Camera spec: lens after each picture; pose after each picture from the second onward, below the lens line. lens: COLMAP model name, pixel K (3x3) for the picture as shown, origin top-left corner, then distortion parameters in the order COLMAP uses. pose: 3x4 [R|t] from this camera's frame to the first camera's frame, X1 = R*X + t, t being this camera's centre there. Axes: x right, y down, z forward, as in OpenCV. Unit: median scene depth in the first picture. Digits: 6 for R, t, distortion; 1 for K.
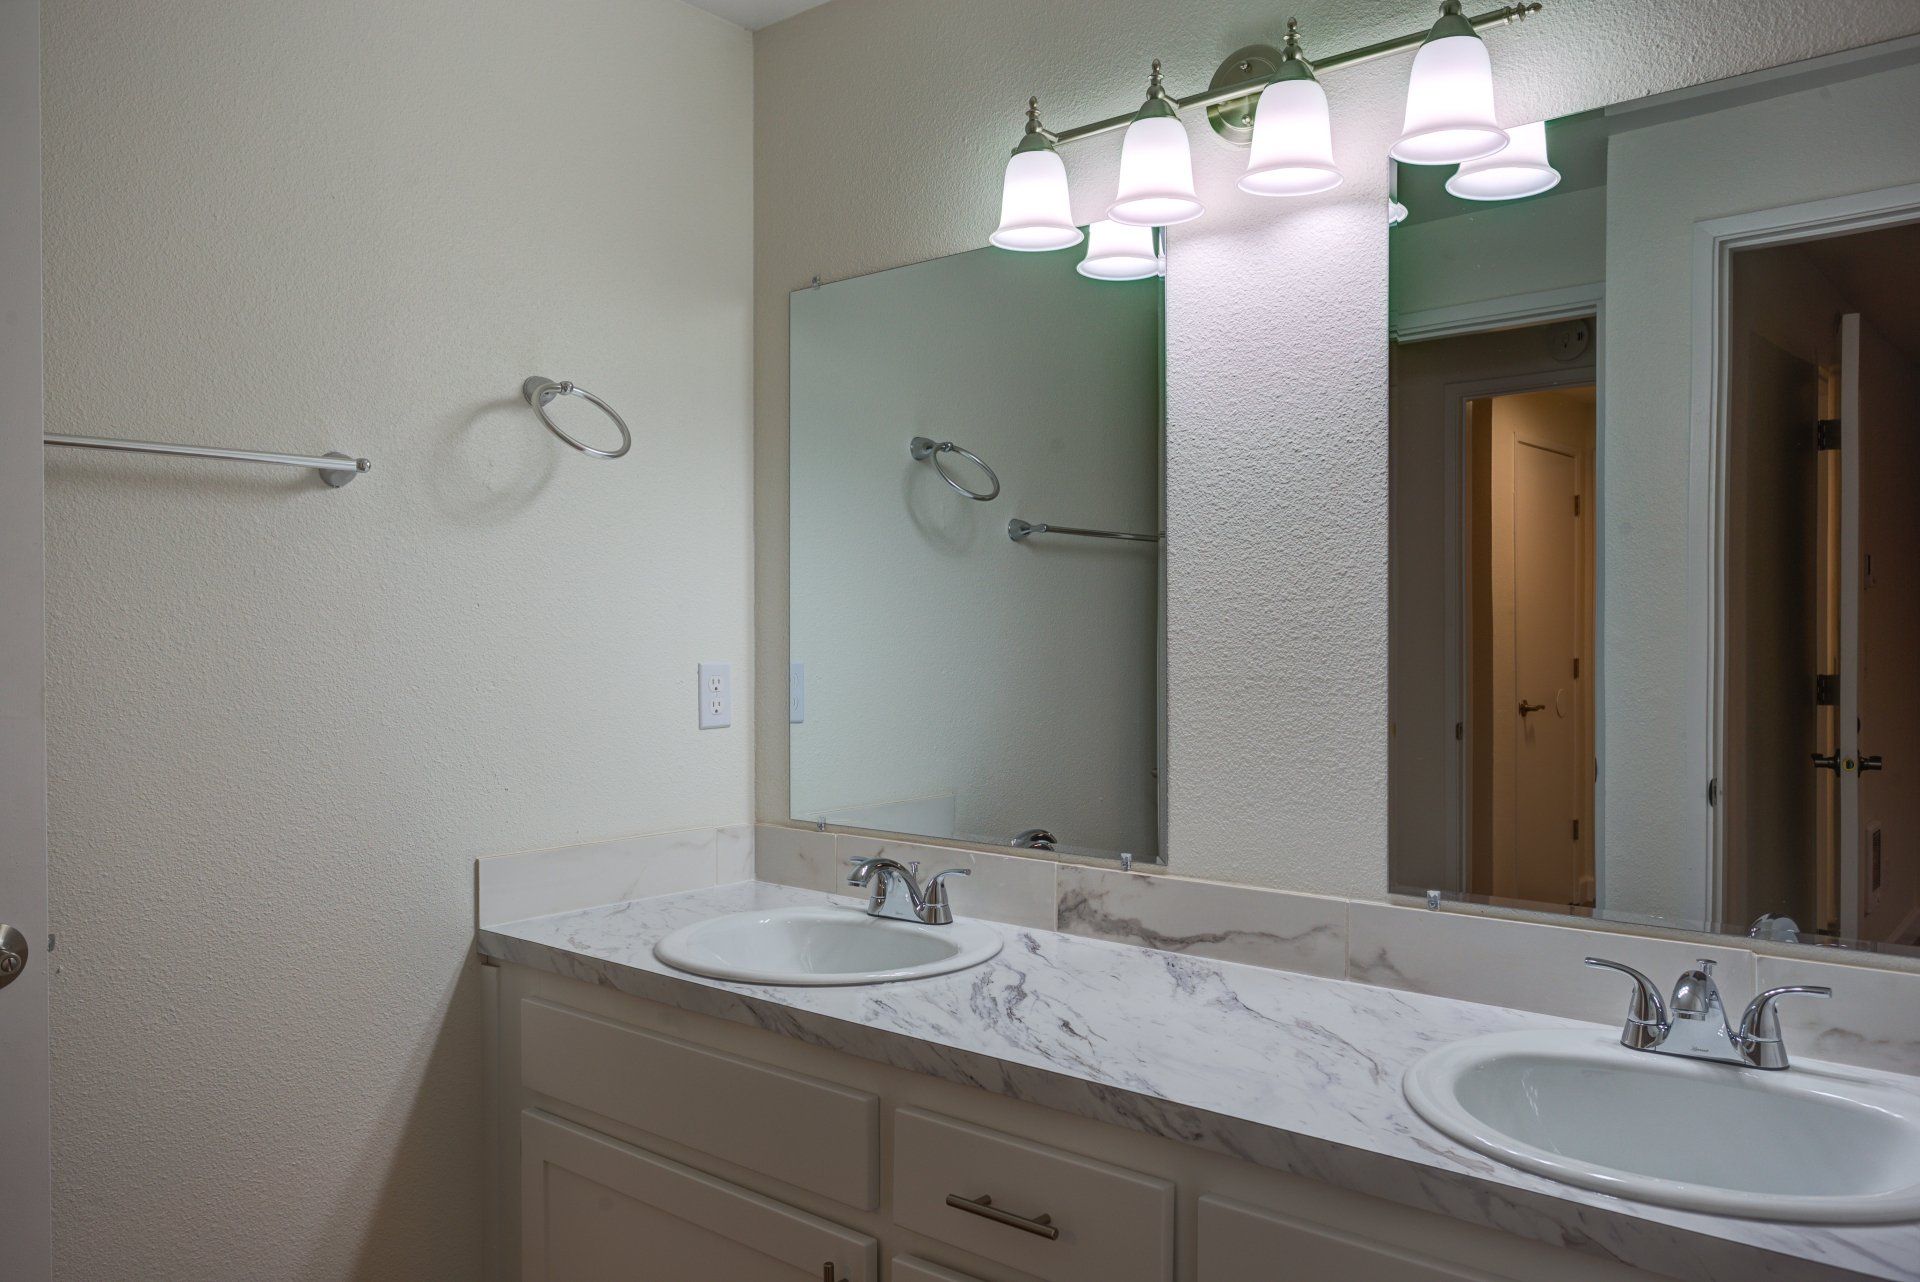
lens RADIAL K [[1399.5, 0, 960.0], [0, 1399.5, 641.0], [0, 0, 1]] dist [-0.008558, -0.002760]
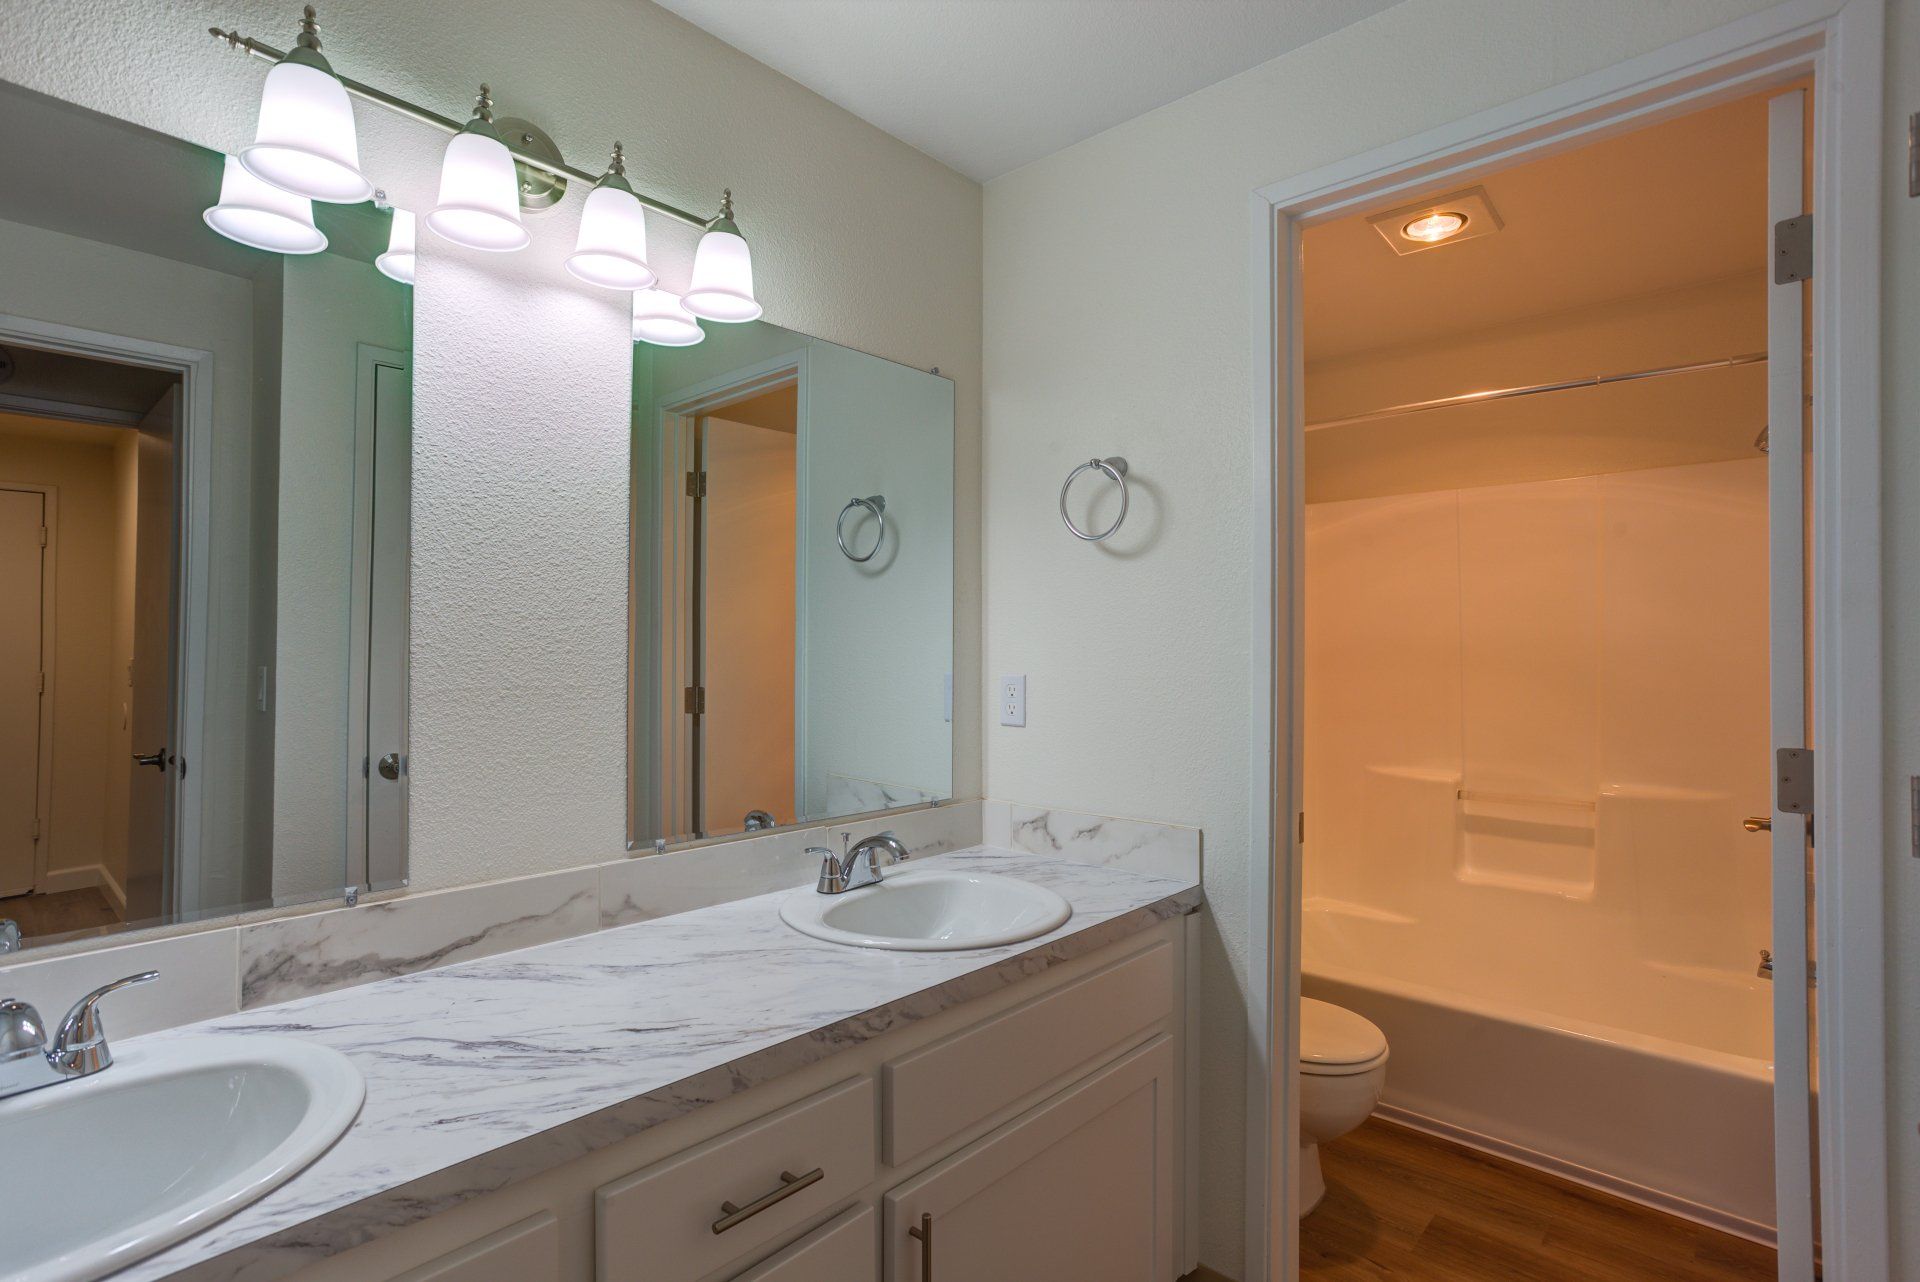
lens RADIAL K [[927.2, 0, 954.1], [0, 927.2, 639.9], [0, 0, 1]] dist [-0.056322, 0.036364]
pose [[0.047727, 0.013594, 0.998768, -0.510282], [0.003817, 0.999898, -0.013792, -0.000234], [-0.998853, 0.004470, 0.047670, 0.642415]]
